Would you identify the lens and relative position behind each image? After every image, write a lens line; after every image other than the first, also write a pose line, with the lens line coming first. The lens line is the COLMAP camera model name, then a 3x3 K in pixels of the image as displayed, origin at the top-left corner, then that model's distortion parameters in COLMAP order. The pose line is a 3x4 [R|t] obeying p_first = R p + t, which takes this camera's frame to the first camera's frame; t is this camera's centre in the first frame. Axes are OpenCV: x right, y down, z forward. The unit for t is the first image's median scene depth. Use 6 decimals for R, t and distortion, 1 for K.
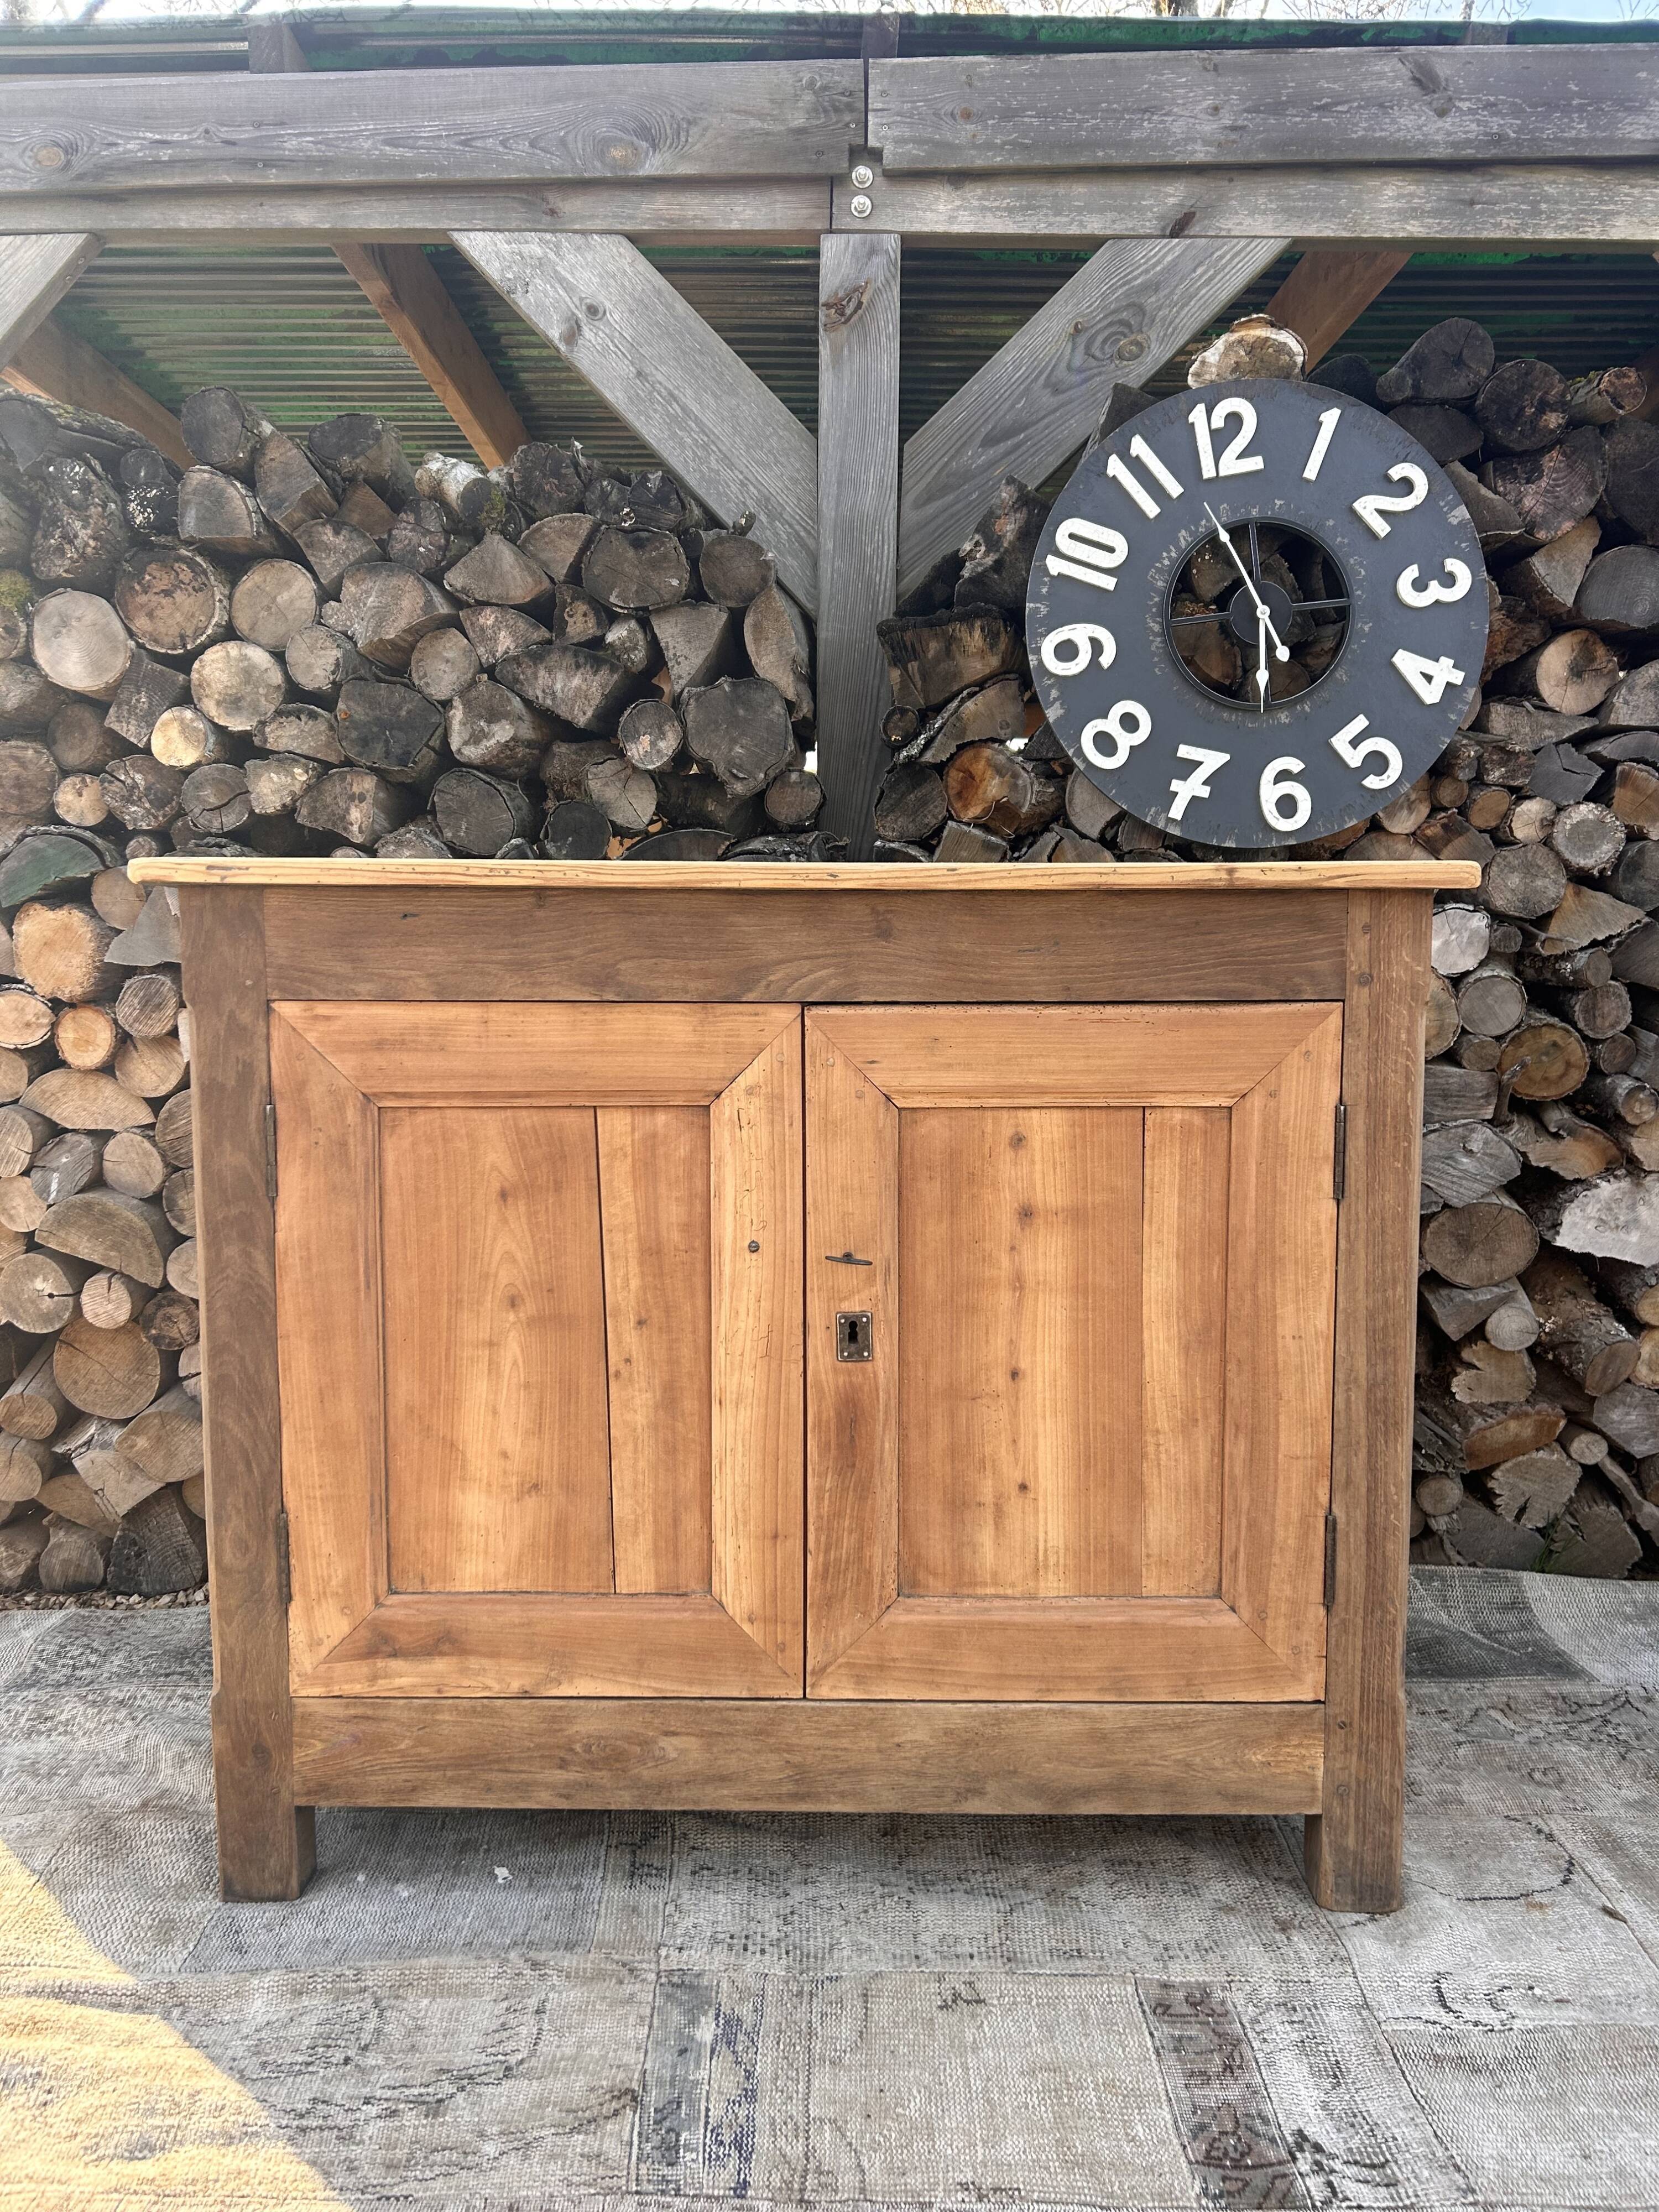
lens RADIAL K [[1672.3, 0, 815.3], [0, 1672.3, 1098.3], [0, 0, 1]] dist [0.046611, -0.050709]
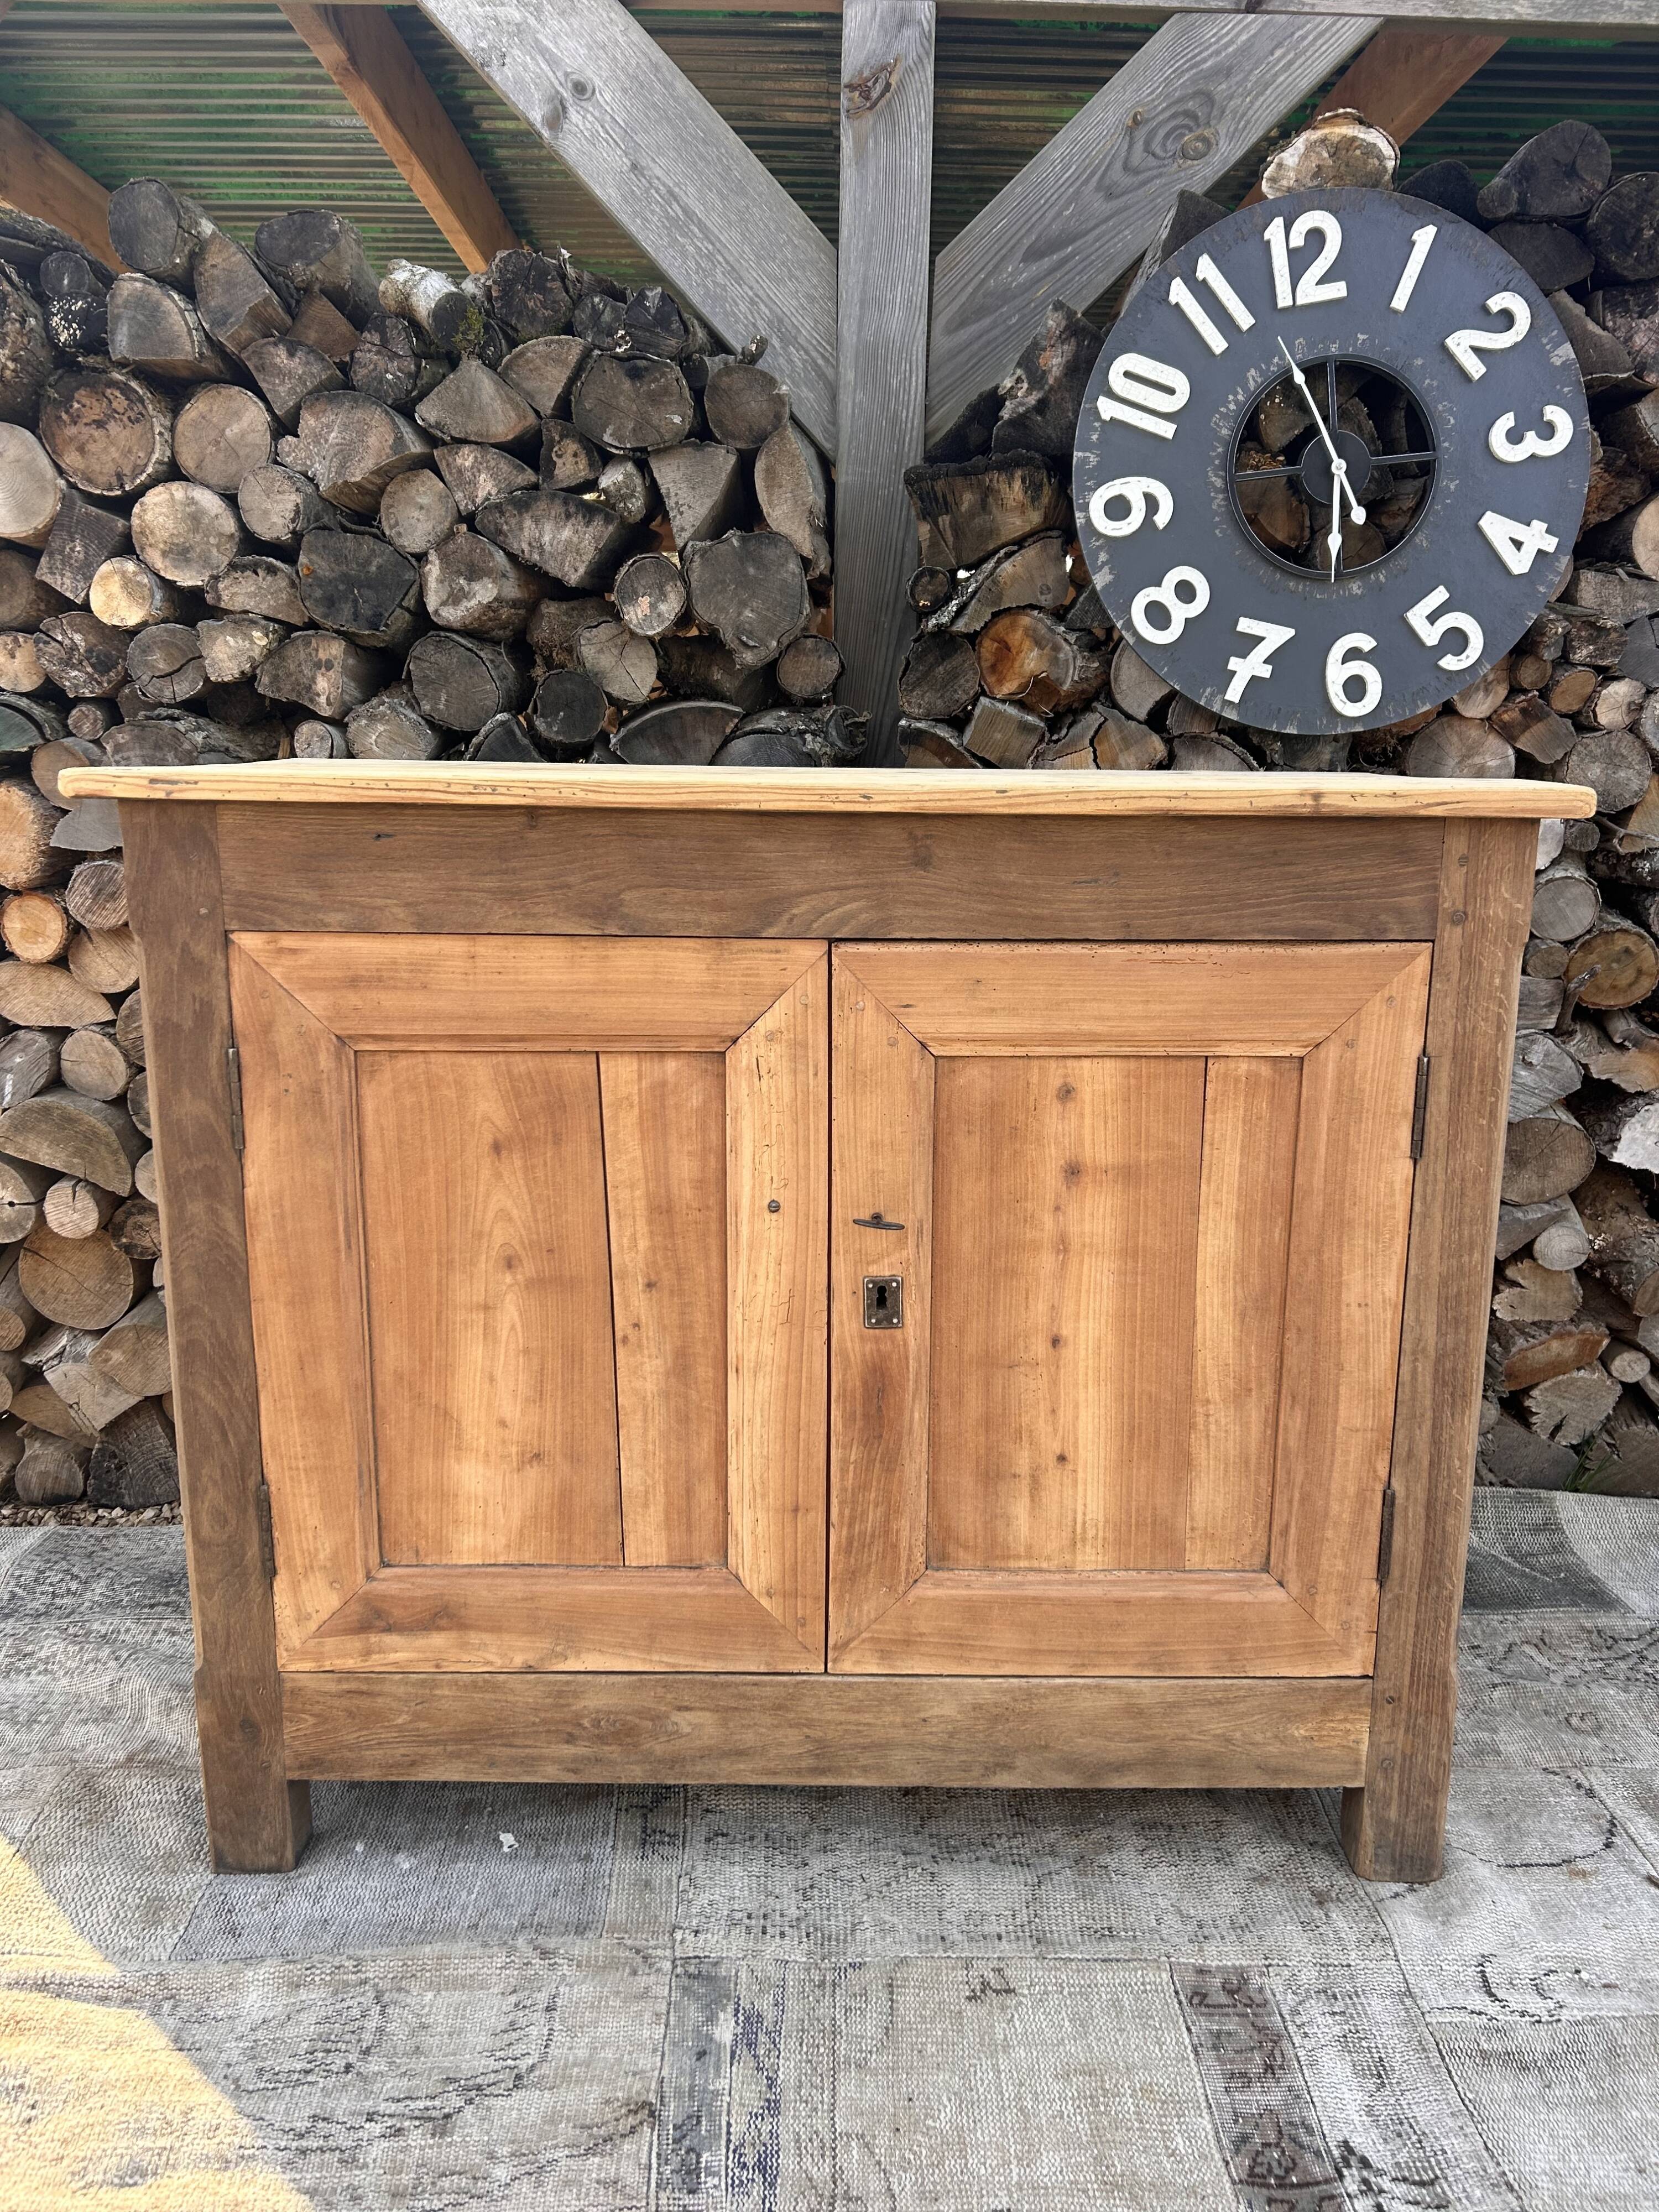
lens RADIAL K [[1672.3, 0, 837.9], [0, 1672.3, 1111.0], [0, 0, 1]] dist [0.046611, -0.050709]
pose [[0.999799, 0.004585, 0.019525, -0.015138], [-0.006876, 0.992879, 0.118931, -0.054023], [-0.018840, -0.119041, 0.992711, 0.077492]]
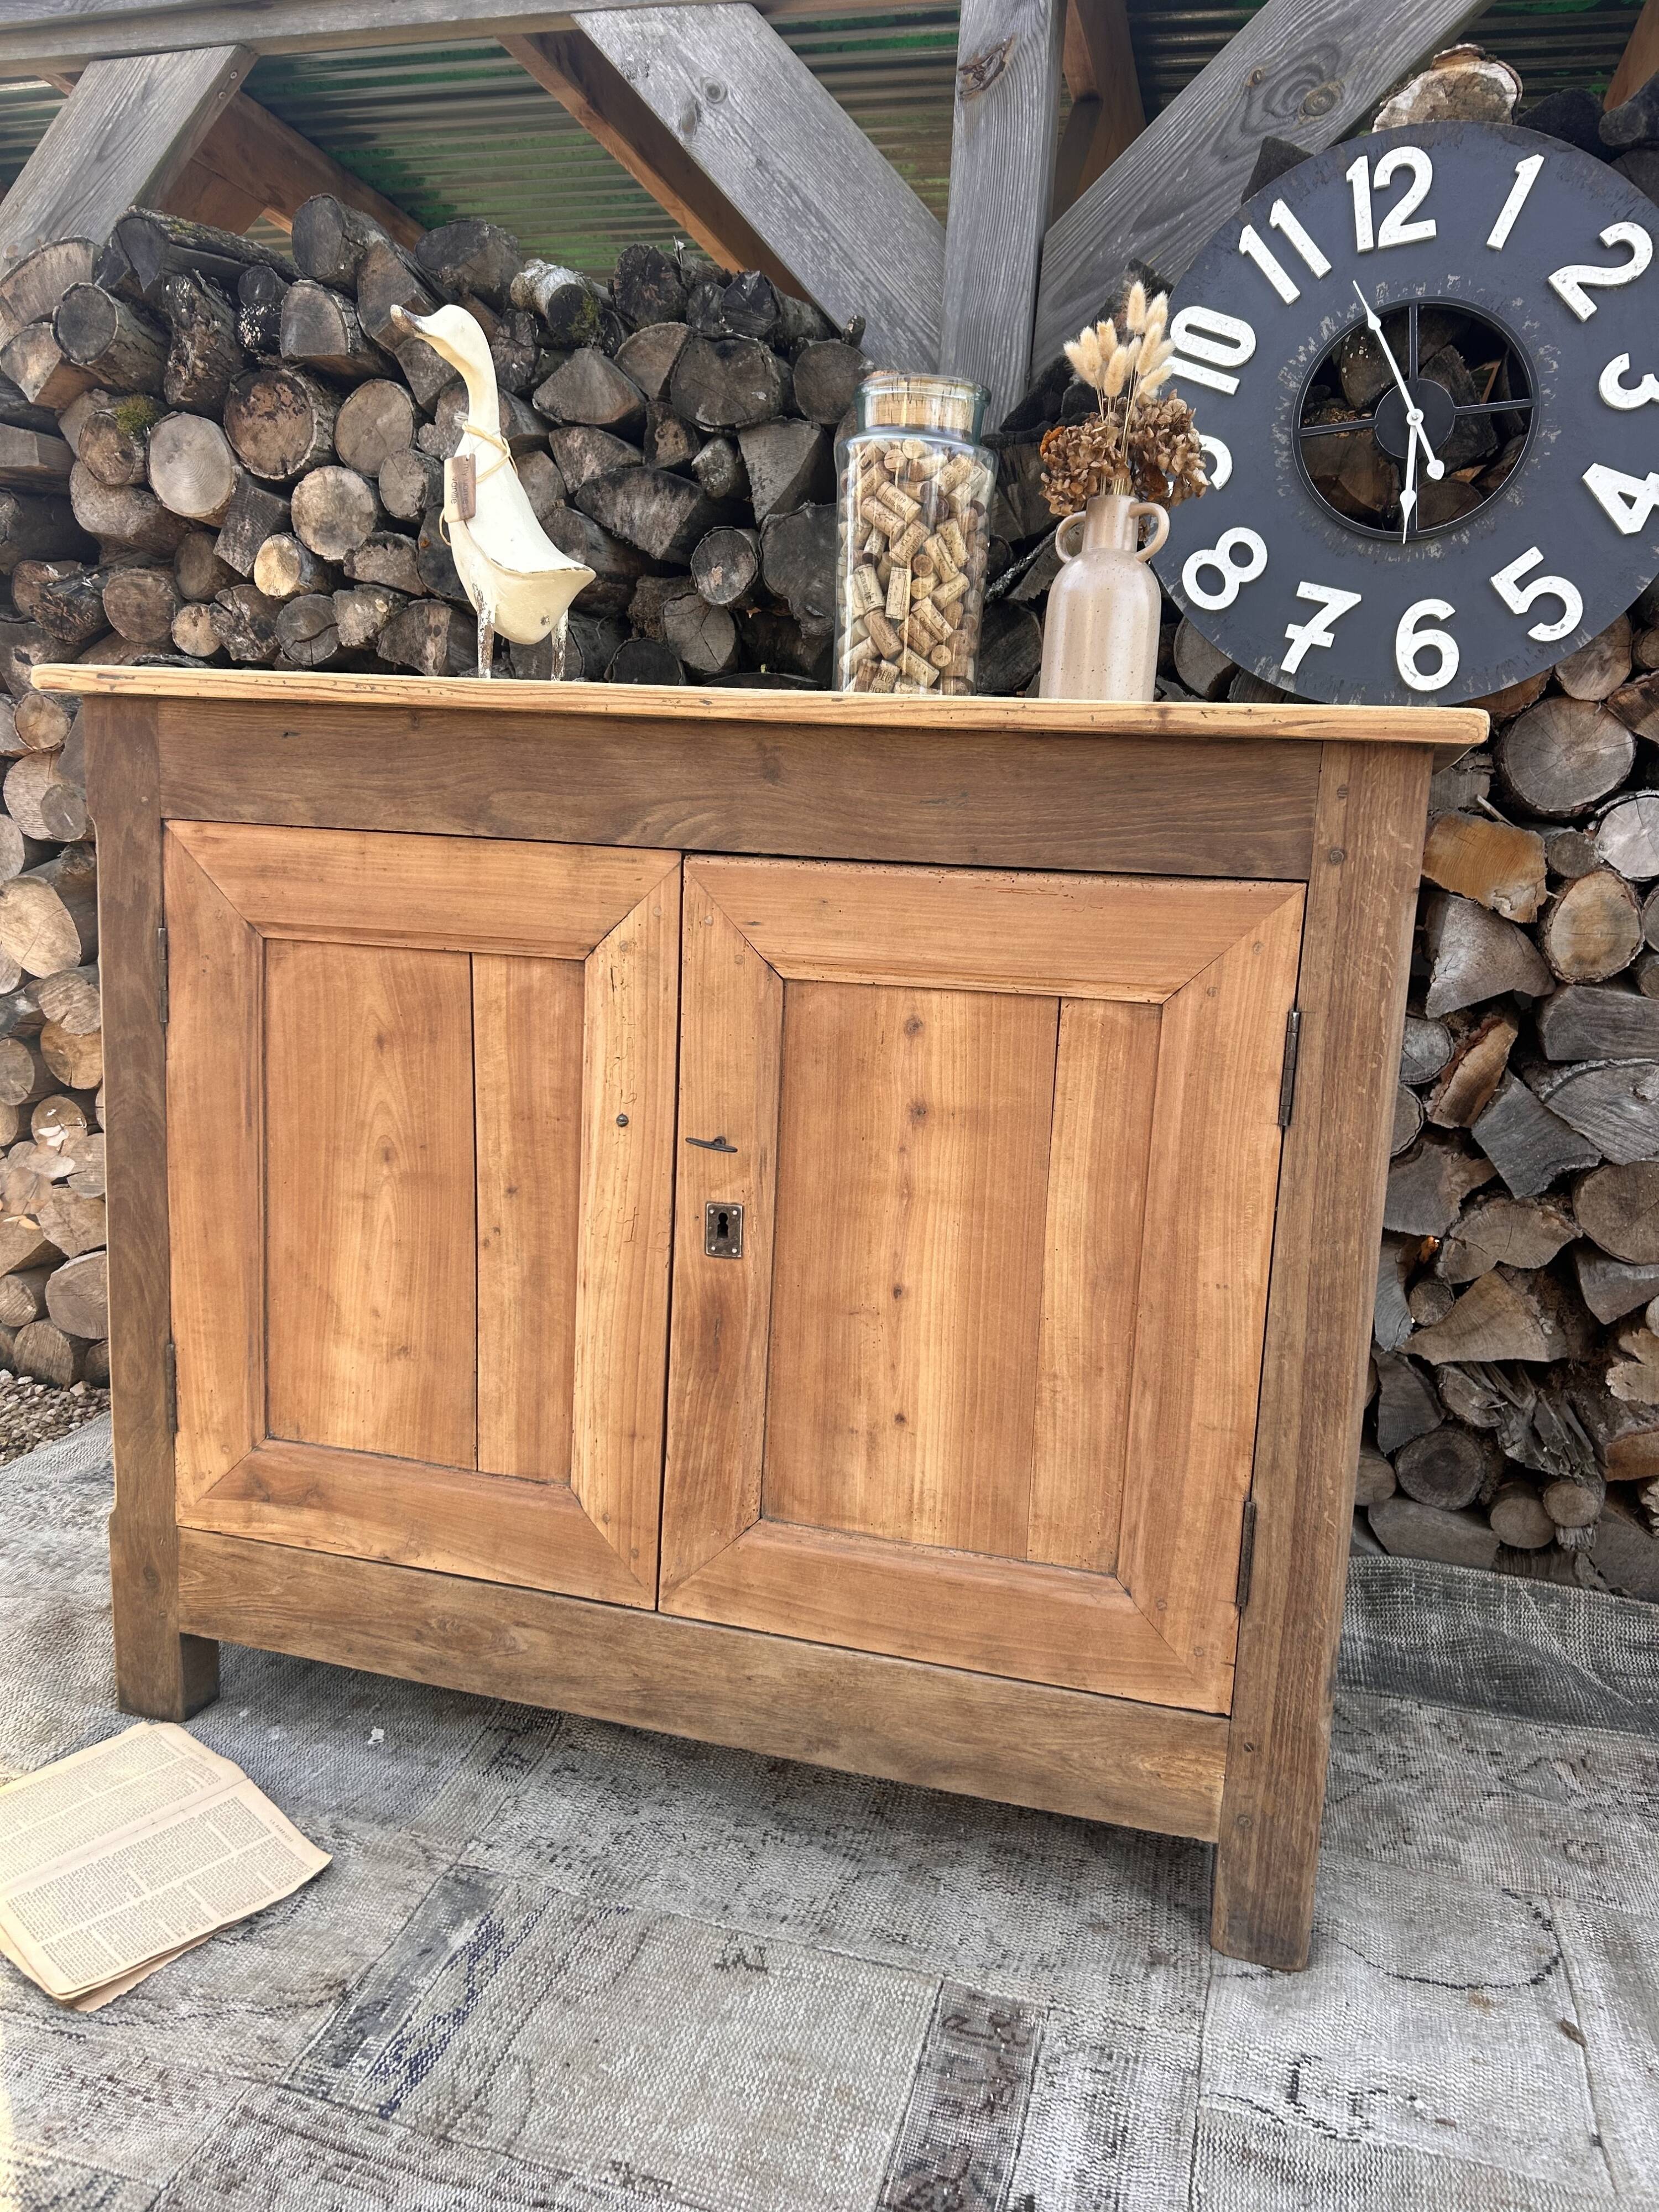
lens RADIAL K [[1672.3, 0, 835.4], [0, 1672.3, 1112.5], [0, 0, 1]] dist [0.046611, -0.050709]
pose [[0.964392, 0.090715, -0.248434, 0.227692], [-0.073832, 0.994334, 0.076472, 0.005293], [0.253964, -0.055407, 0.965625, 0.116926]]
